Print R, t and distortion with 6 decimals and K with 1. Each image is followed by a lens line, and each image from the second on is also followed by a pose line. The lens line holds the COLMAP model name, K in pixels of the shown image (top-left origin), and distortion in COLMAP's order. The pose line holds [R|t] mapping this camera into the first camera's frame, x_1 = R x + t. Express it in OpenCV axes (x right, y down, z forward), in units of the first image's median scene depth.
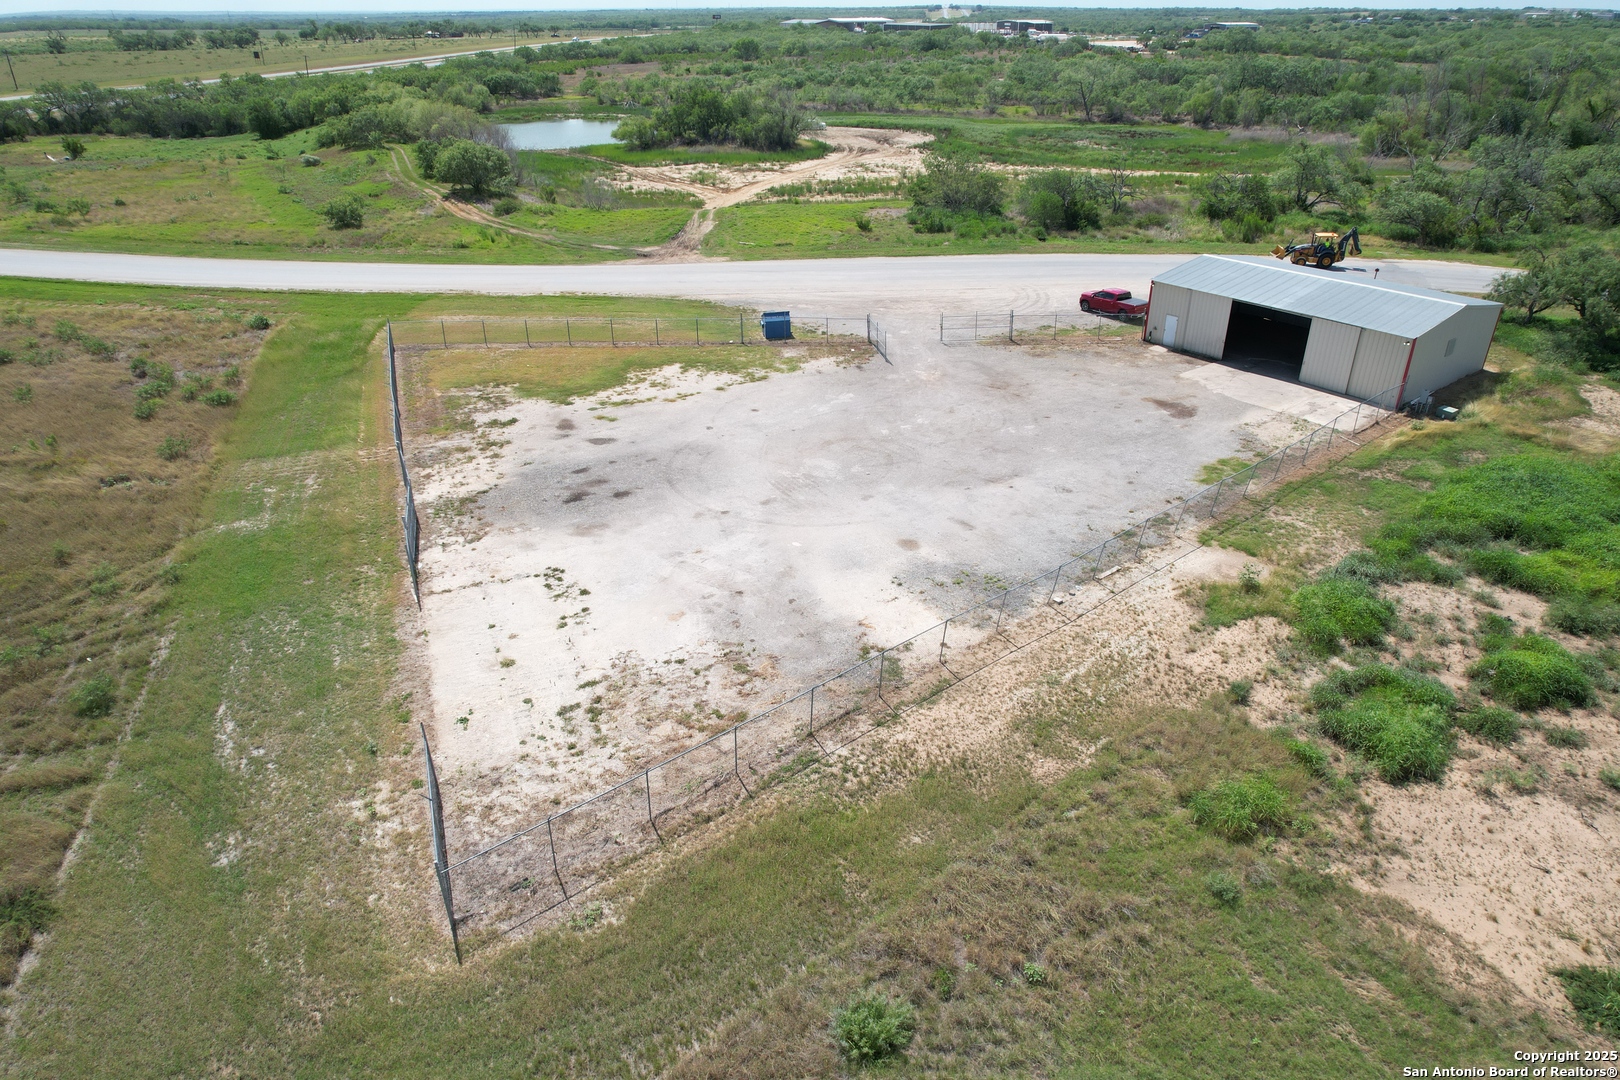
lens RADIAL K [[1034.6, 0, 810.0], [0, 1034.6, 540.0], [0, 0, 1]] dist [-0.043471, 0.001470]
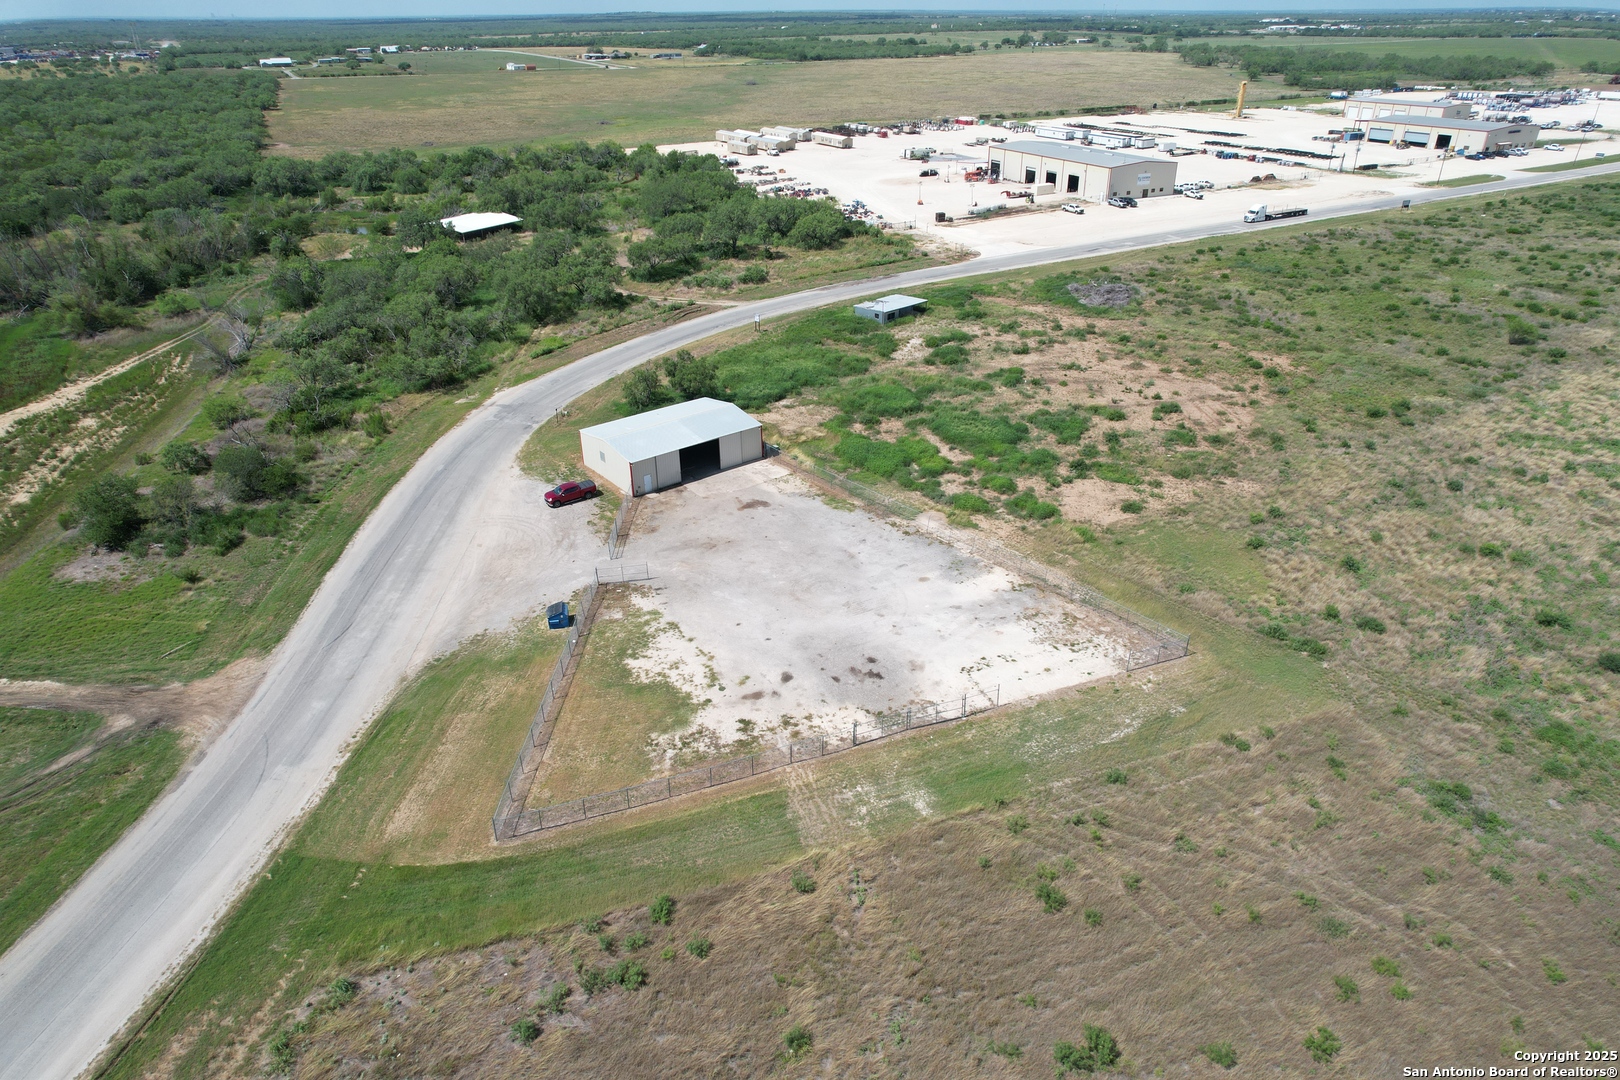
lens RADIAL K [[1034.6, 0, 810.0], [0, 1034.6, 540.0], [0, 0, 1]] dist [-0.043471, 0.001470]
pose [[0.007880, -0.461882, 0.886906, -1.128327], [0.470903, 0.784147, 0.404183, -0.660270], [-0.882150, 0.414461, 0.223681, 0.420853]]
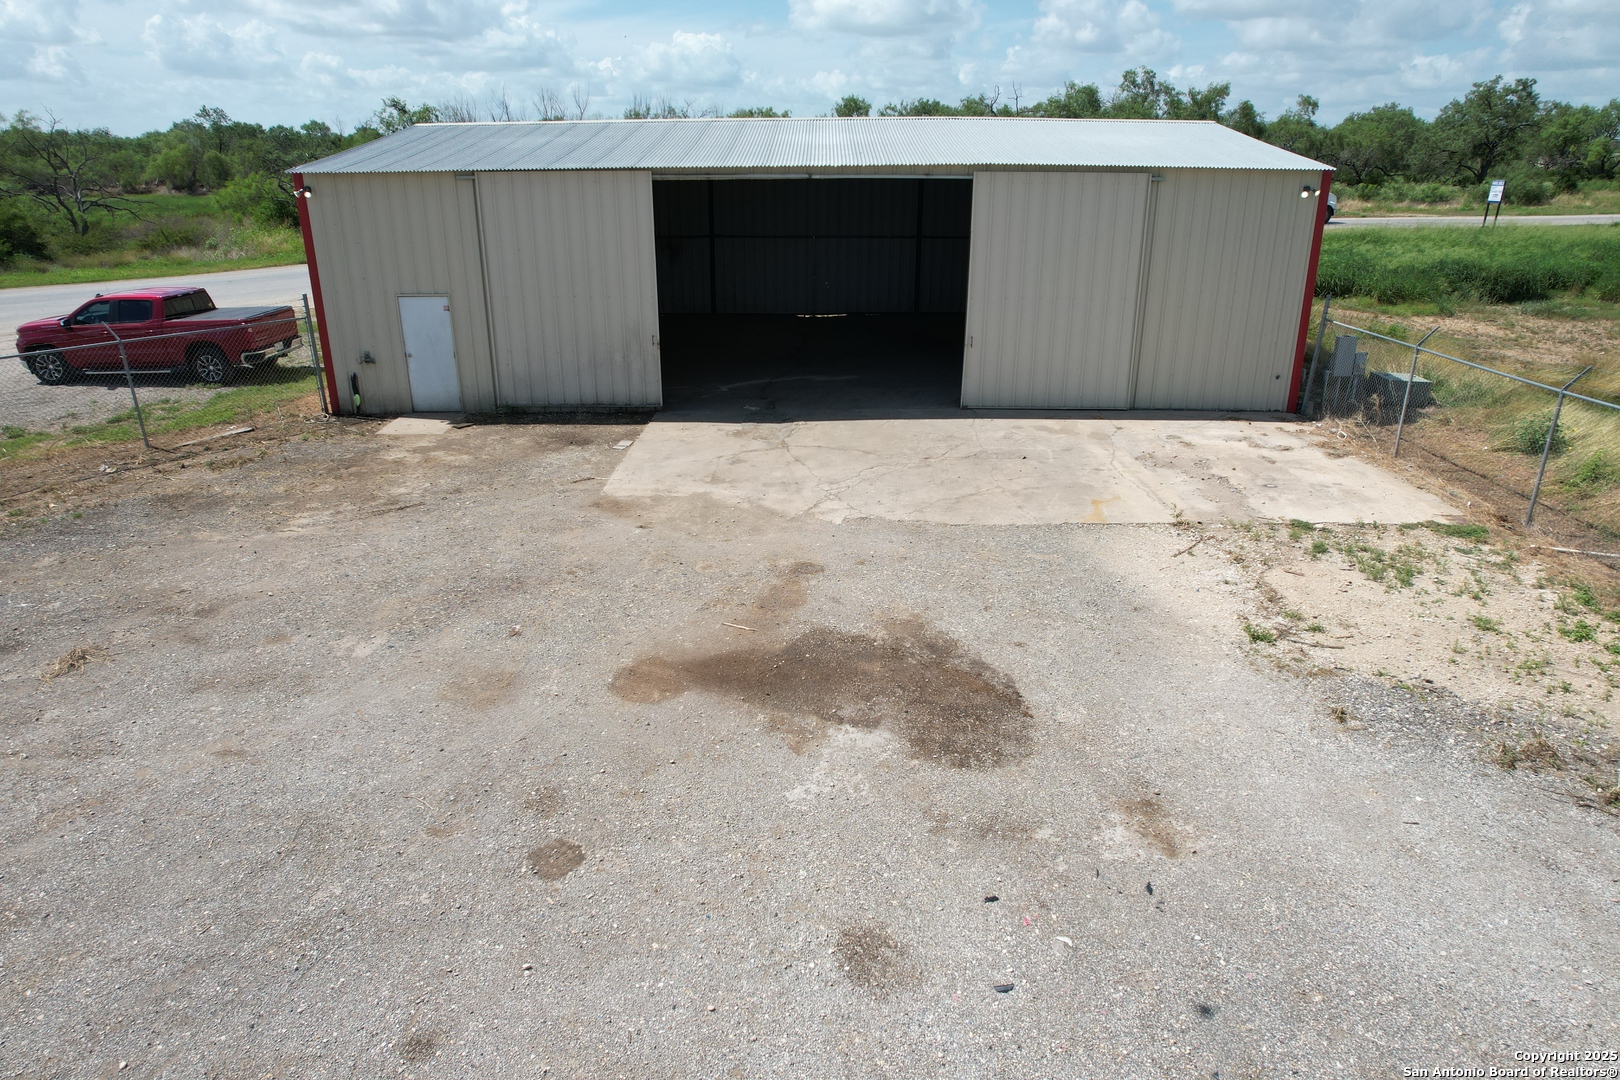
lens RADIAL K [[1034.6, 0, 810.0], [0, 1034.6, 540.0], [0, 0, 1]] dist [-0.043471, 0.001470]
pose [[0.629957, -0.284179, 0.722770, 0.200671], [0.365121, 0.929756, 0.047327, -0.131008], [-0.685450, 0.234084, 0.689466, 0.733853]]
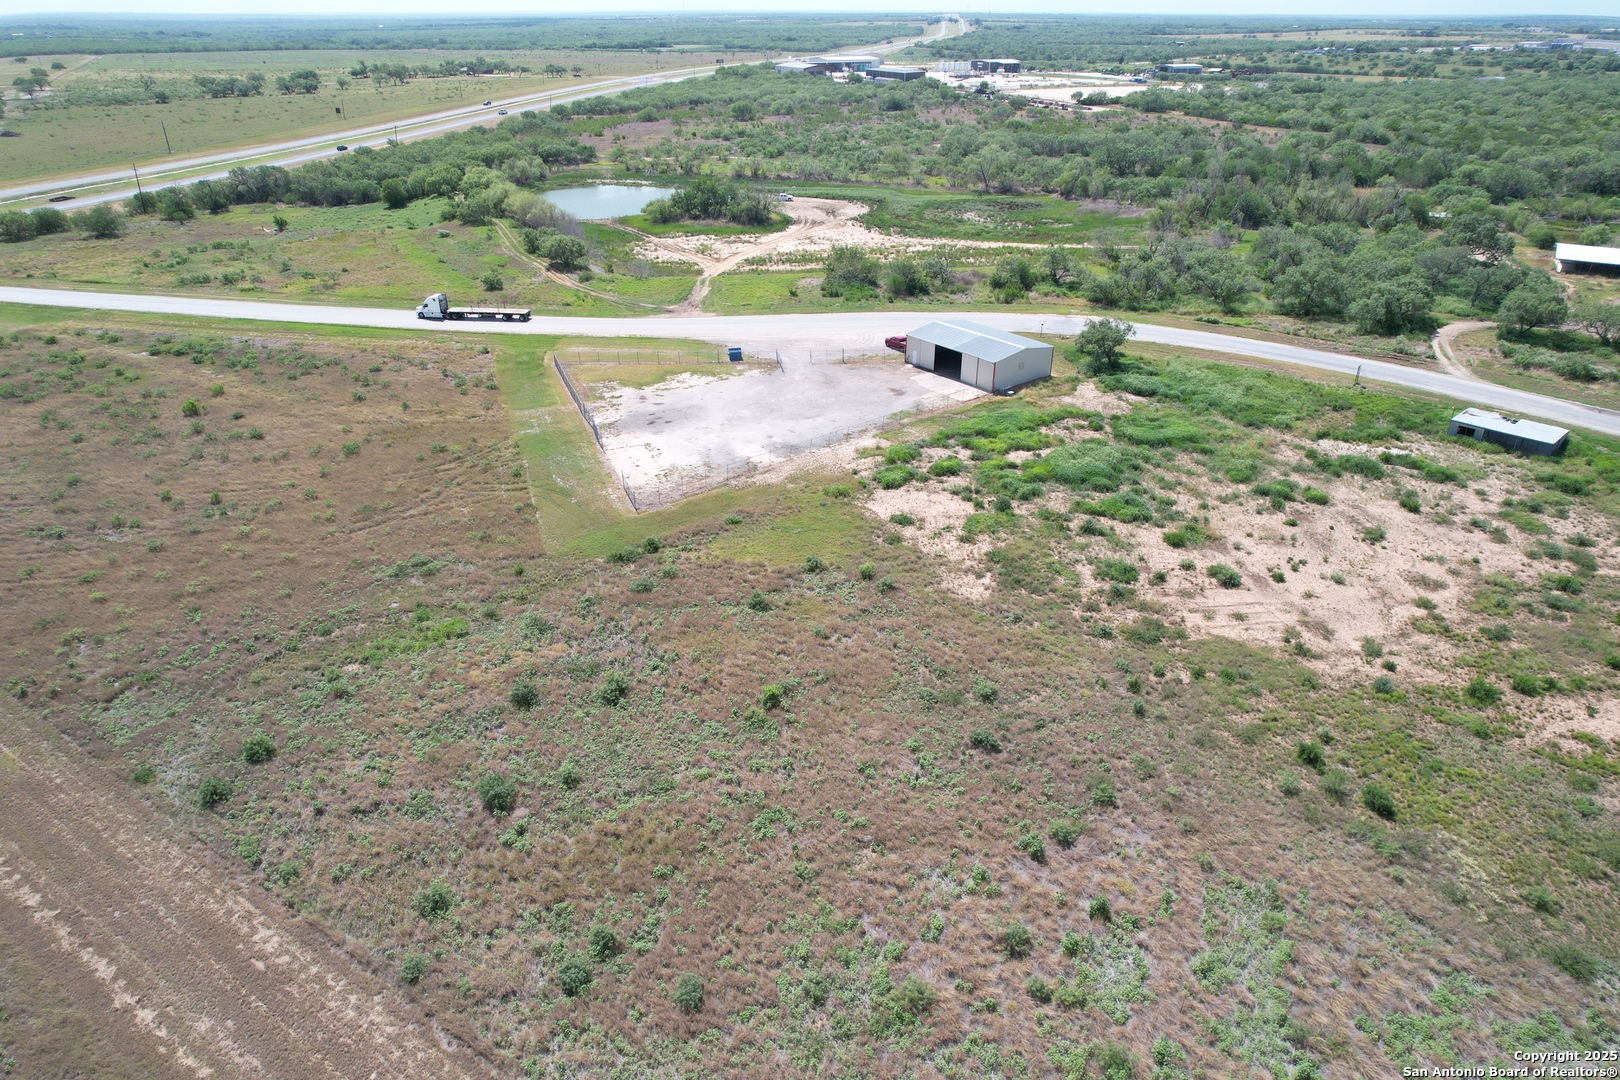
lens RADIAL K [[1034.6, 0, 810.0], [0, 1034.6, 540.0], [0, 0, 1]] dist [-0.043471, 0.001470]
pose [[0.999980, 0.004845, -0.004000, 0.134986], [-0.004850, 0.999987, -0.001290, 0.180411], [0.003993, 0.001310, 0.999991, -1.147989]]
